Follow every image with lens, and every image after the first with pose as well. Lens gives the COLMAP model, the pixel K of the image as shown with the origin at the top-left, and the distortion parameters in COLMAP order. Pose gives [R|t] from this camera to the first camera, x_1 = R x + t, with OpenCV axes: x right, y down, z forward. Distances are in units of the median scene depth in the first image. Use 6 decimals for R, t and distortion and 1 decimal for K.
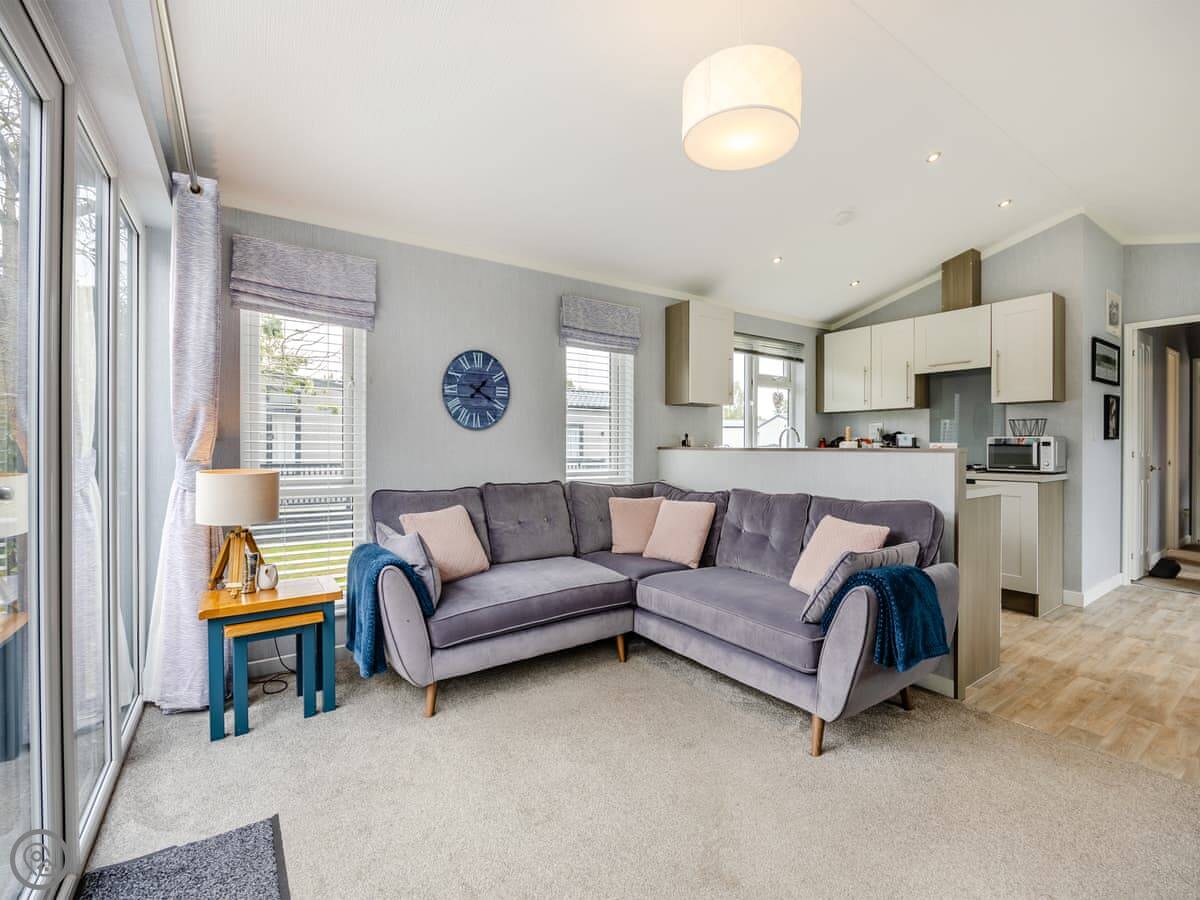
lens RADIAL K [[536.4, 0, 591.6], [0, 536.4, 443.8], [0, 0, 1]] dist [-0.012801, 0.001273]
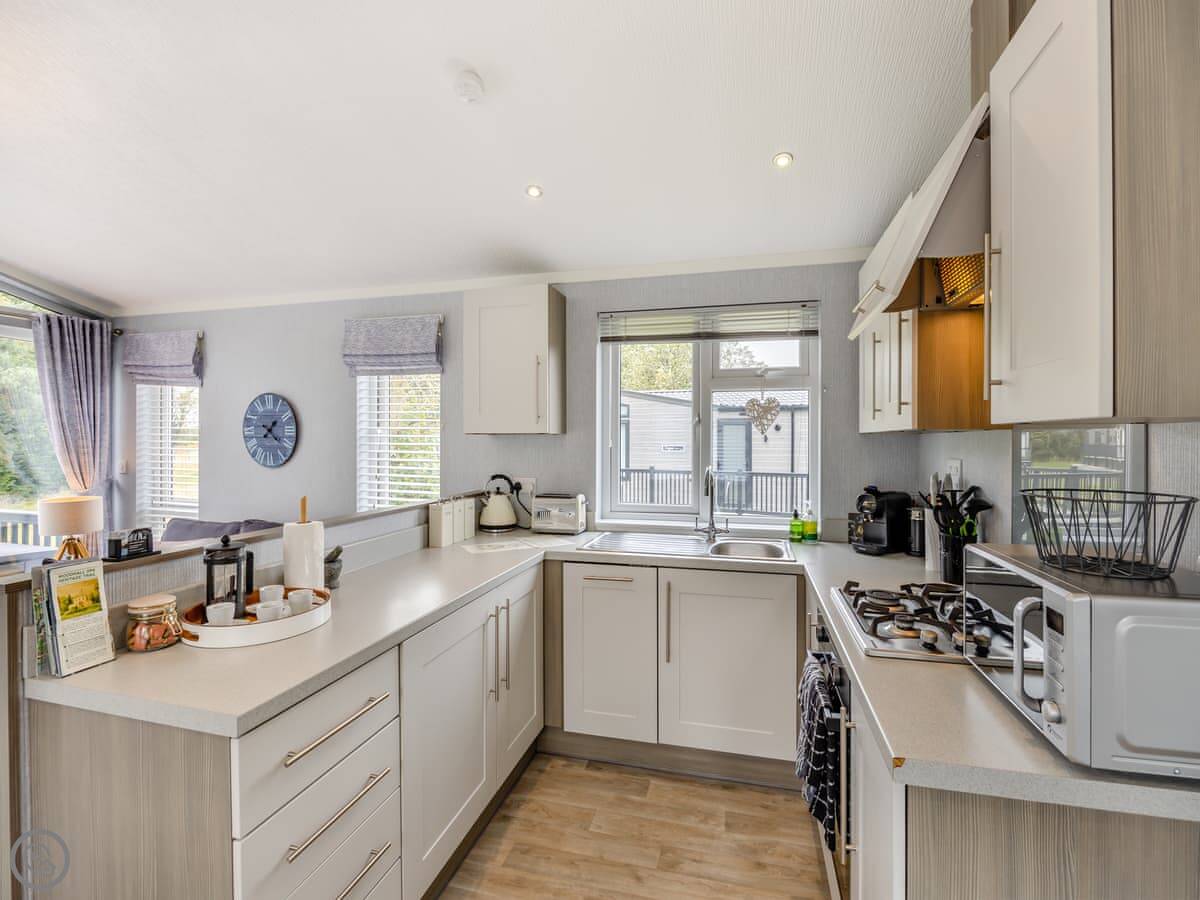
lens RADIAL K [[536.4, 0, 610.0], [0, 536.4, 450.1], [0, 0, 1]] dist [-0.012801, 0.001273]
pose [[0.657270, -0.019955, -0.753391, 0.988745], [-0.016988, 0.999003, -0.041281, -0.028454], [0.753463, 0.039932, 0.656276, 0.795926]]
